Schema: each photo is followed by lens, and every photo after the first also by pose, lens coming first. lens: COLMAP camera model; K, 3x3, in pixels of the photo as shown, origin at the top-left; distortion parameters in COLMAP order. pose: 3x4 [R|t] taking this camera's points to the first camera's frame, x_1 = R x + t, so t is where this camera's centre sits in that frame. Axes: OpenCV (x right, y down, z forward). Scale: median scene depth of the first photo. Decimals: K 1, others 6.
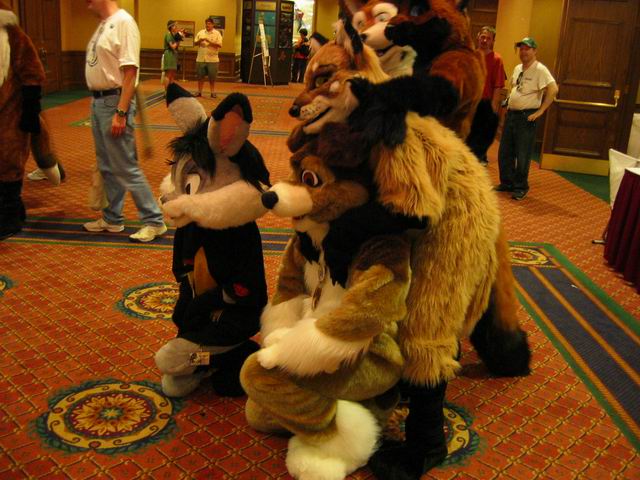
lens RADIAL K [[649.6, 0, 320.0], [0, 649.6, 240.0], [0, 0, 1]] dist [-0.114768, 0.005604]
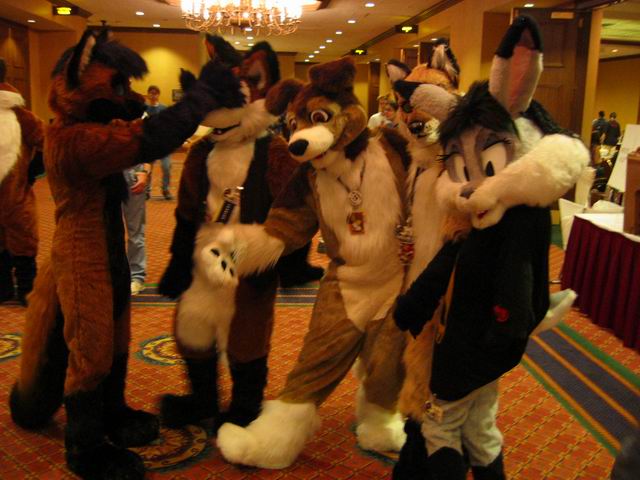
lens RADIAL K [[649.6, 0, 320.0], [0, 649.6, 240.0], [0, 0, 1]] dist [-0.114768, 0.005604]
pose [[0.996989, -0.040129, 0.066345, -0.065467], [0.046585, 0.994016, -0.098808, 0.028399], [-0.061983, 0.101601, 0.992892, -0.137757]]
